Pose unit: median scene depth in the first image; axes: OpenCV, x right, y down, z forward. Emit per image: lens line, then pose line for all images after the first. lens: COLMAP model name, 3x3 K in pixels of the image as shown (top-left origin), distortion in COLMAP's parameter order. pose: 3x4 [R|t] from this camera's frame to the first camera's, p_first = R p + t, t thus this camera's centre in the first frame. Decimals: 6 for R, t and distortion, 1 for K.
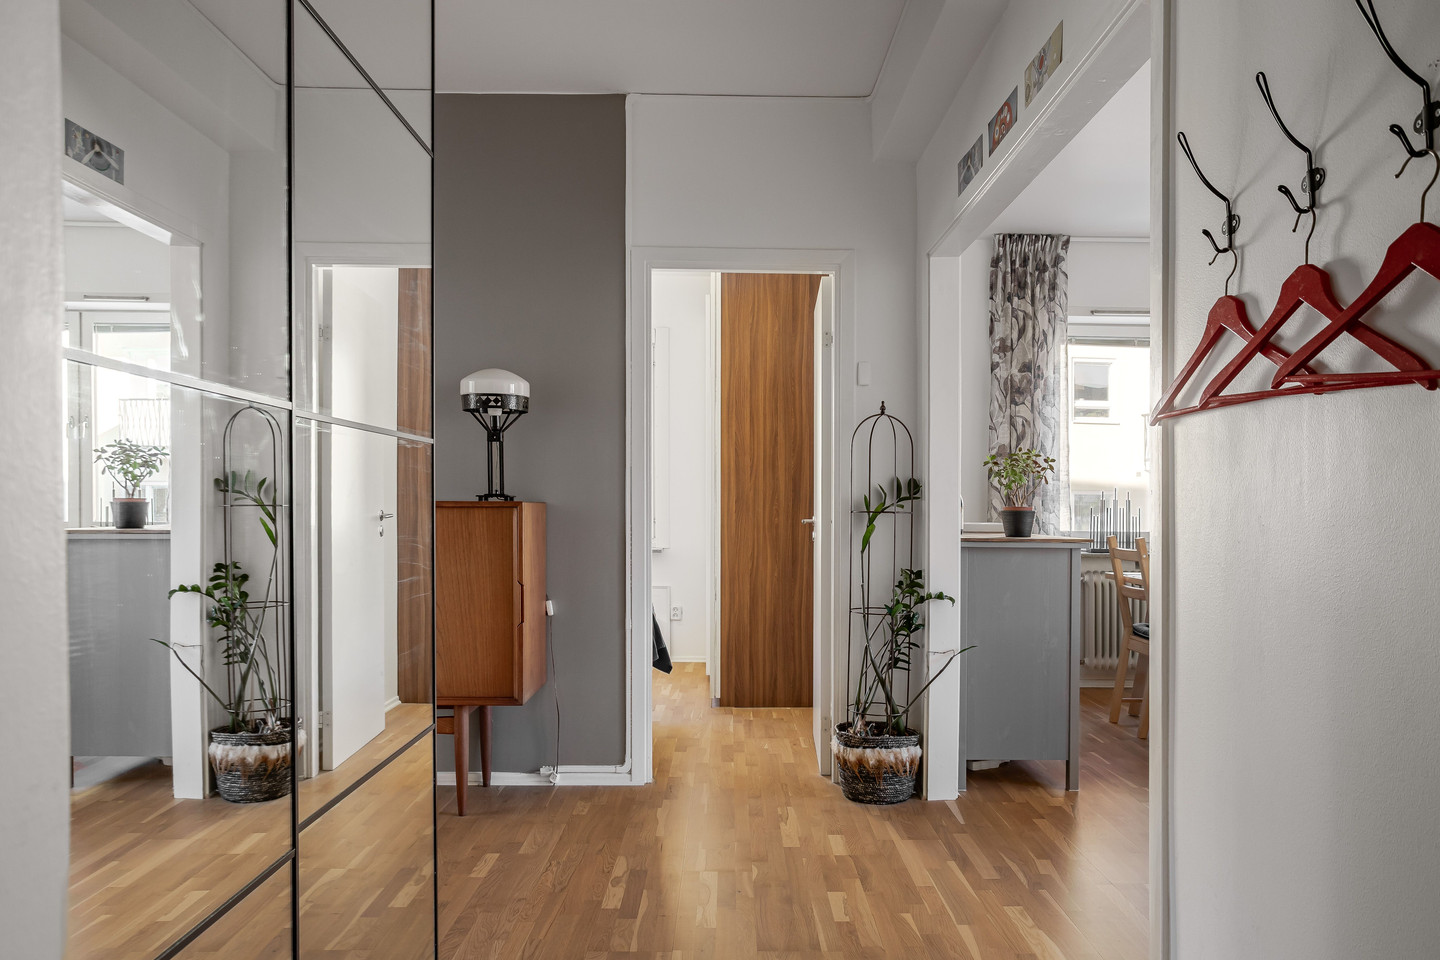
lens RADIAL K [[981.8, 0, 719.5], [0, 981.8, 512.2], [0, 0, 1]] dist [-0.021778, -0.000169]
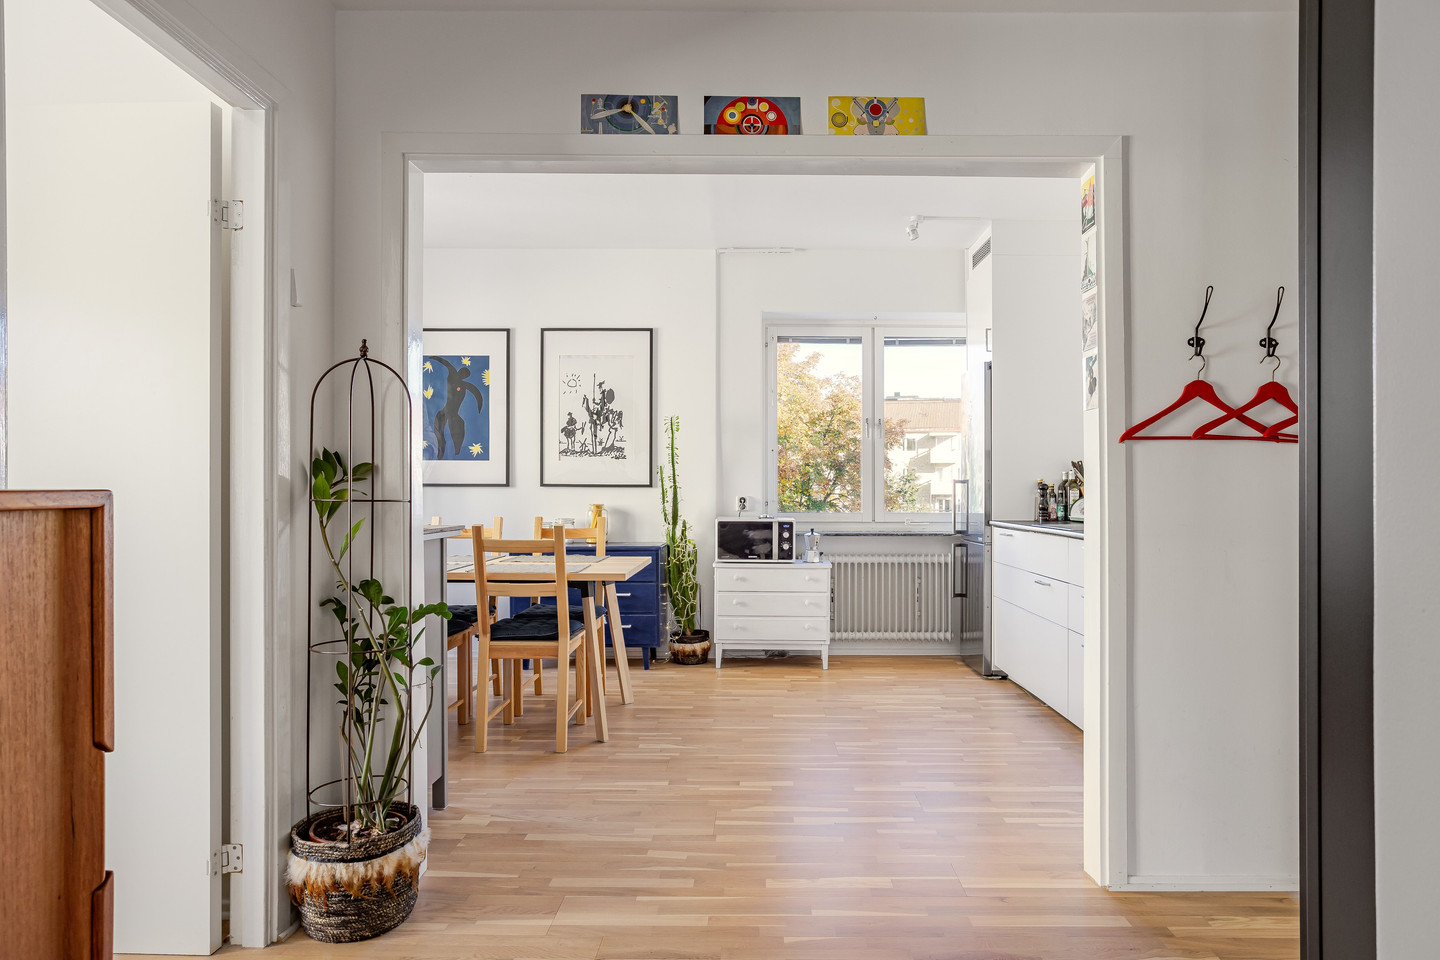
lens RADIAL K [[865.3, 0, 759.3], [0, 865.3, 484.1], [0, 0, 1]] dist [-0.002353, -0.000052]
pose [[0.000645, 0.000386, 1.000000, -0.283679], [0.002156, 0.999998, -0.000388, -0.006974], [-0.999997, 0.002156, 0.000644, 0.468655]]
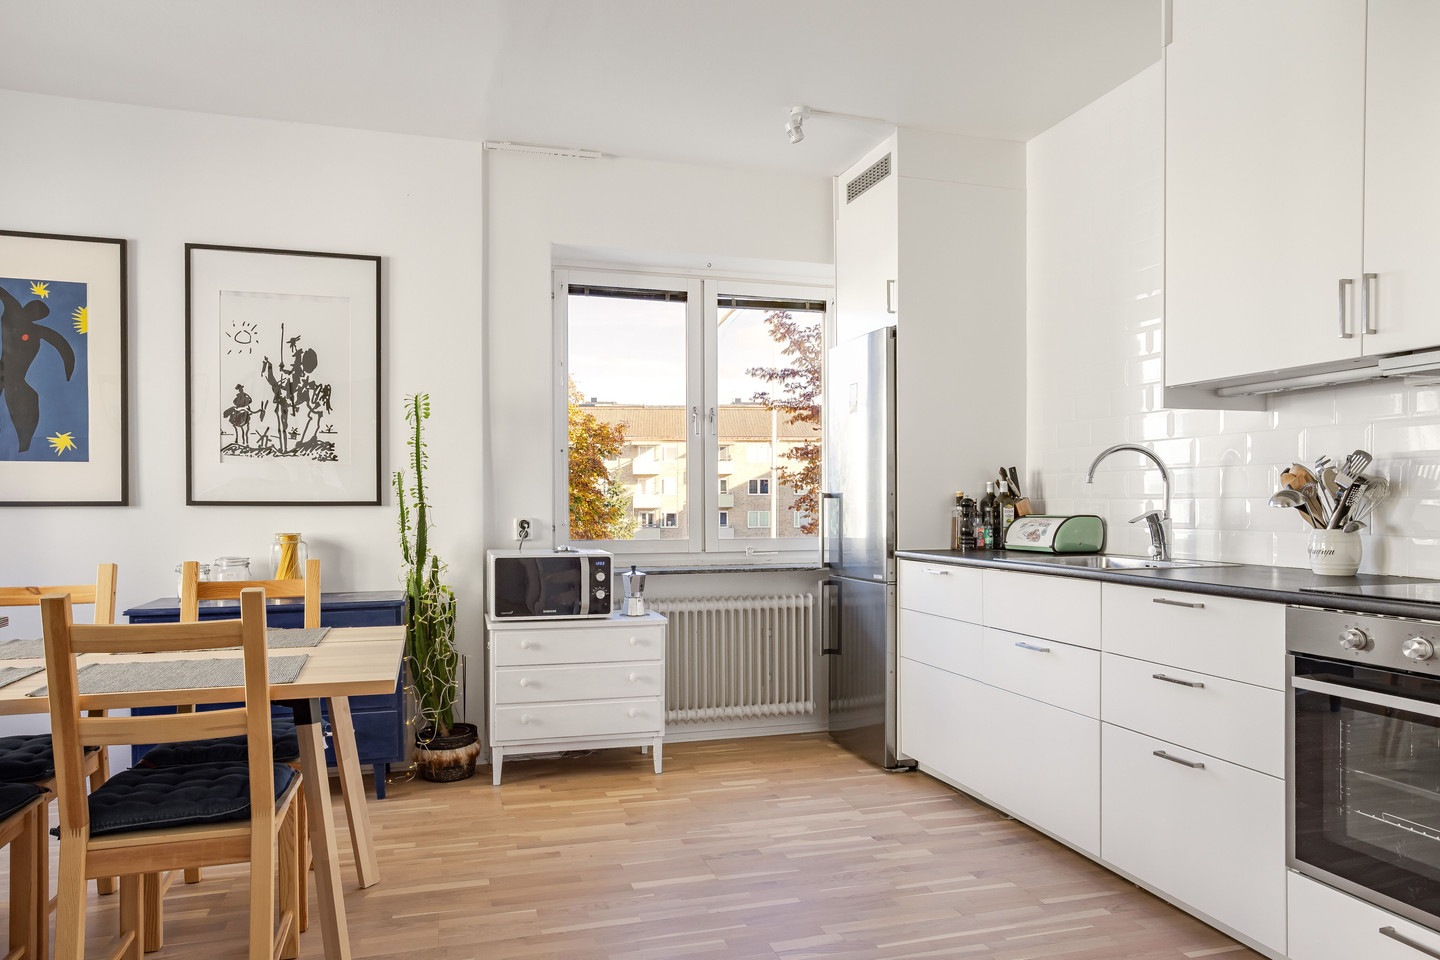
lens RADIAL K [[931.4, 0, 705.7], [0, 931.4, 505.0], [0, 0, 1]] dist [-0.025889, 0.048539]
pose [[-0.275955, -0.007746, 0.961139, -0.009904], [0.005017, 0.999942, 0.009499, -0.009779], [-0.961158, 0.007444, -0.275900, 0.552043]]
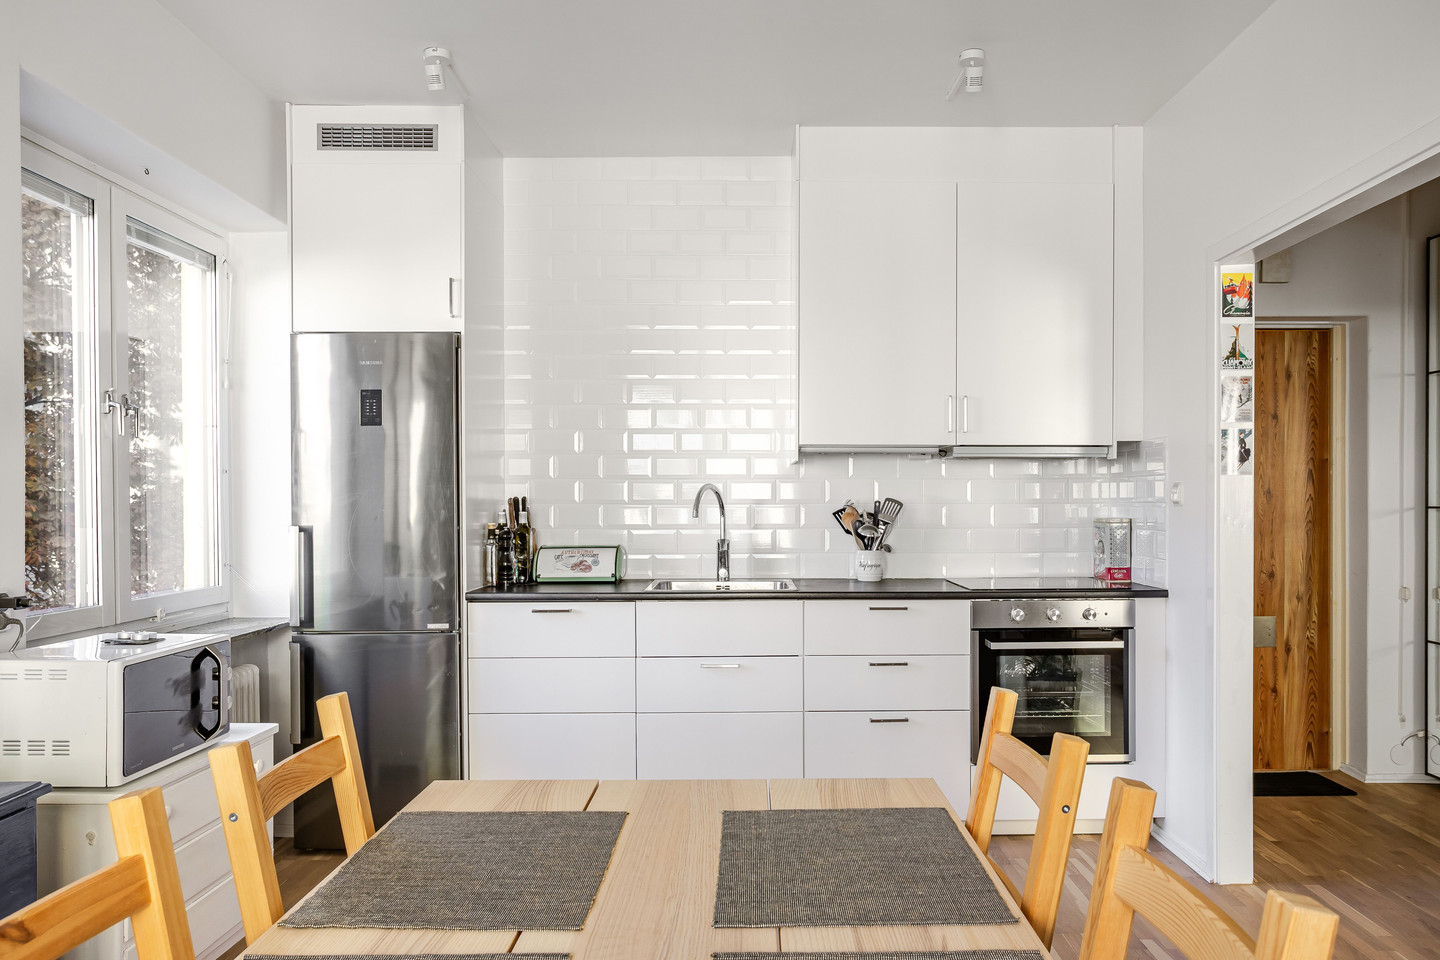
lens RADIAL K [[1074.0, 0, 751.7], [0, 1074.0, 509.1], [0, 0, 1]] dist [-0.003695, -0.001664]
pose [[-0.999996, -0.002884, -0.000678, 0.418807], [-0.002895, 0.999847, 0.017274, -0.034975], [0.000628, 0.017276, -0.999851, 0.909954]]
